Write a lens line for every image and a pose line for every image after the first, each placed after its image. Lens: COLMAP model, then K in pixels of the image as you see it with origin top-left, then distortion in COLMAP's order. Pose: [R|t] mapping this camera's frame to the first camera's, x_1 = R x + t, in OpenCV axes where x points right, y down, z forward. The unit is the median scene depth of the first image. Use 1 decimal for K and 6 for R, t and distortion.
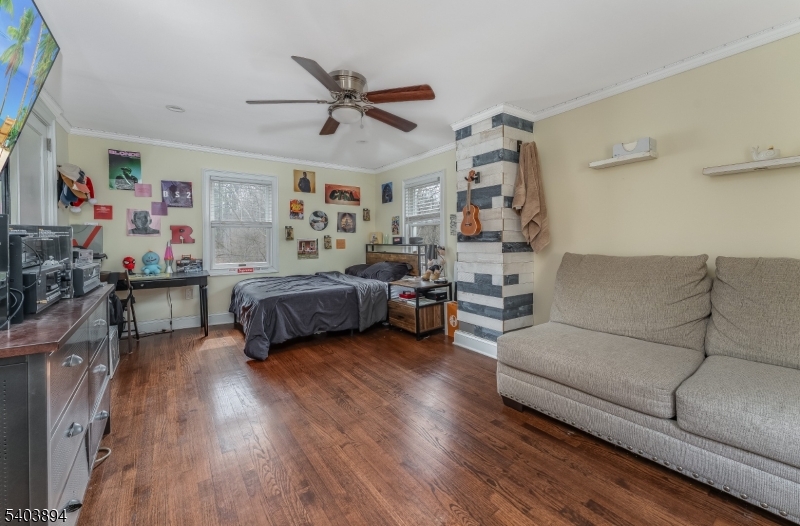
lens RADIAL K [[345.1, 0, 414.5], [0, 345.1, 244.3], [0, 0, 1]] dist [0.020516, -0.000436]
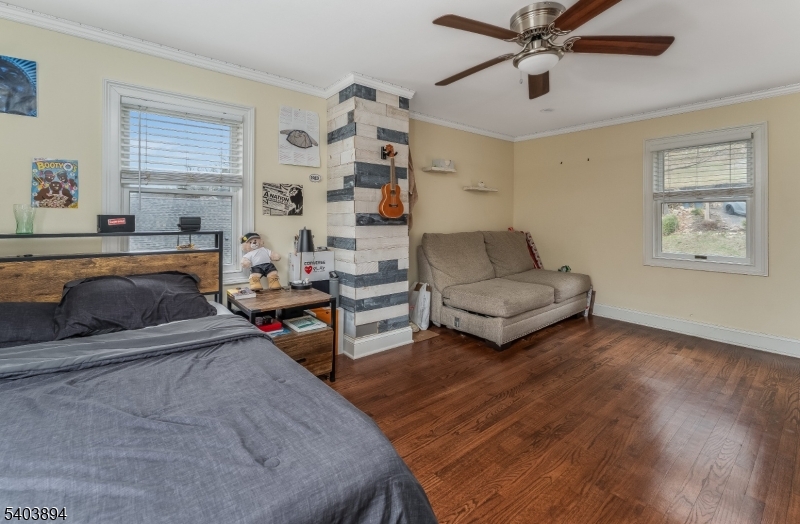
lens RADIAL K [[345.1, 0, 402.3], [0, 345.1, 215.3], [0, 0, 1]] dist [0.020516, -0.000436]
pose [[-0.055511, 0.014719, 0.998350, -0.725624], [0.006456, 0.999876, -0.014382, -0.019797], [-0.998437, 0.005647, -0.055599, 1.027835]]
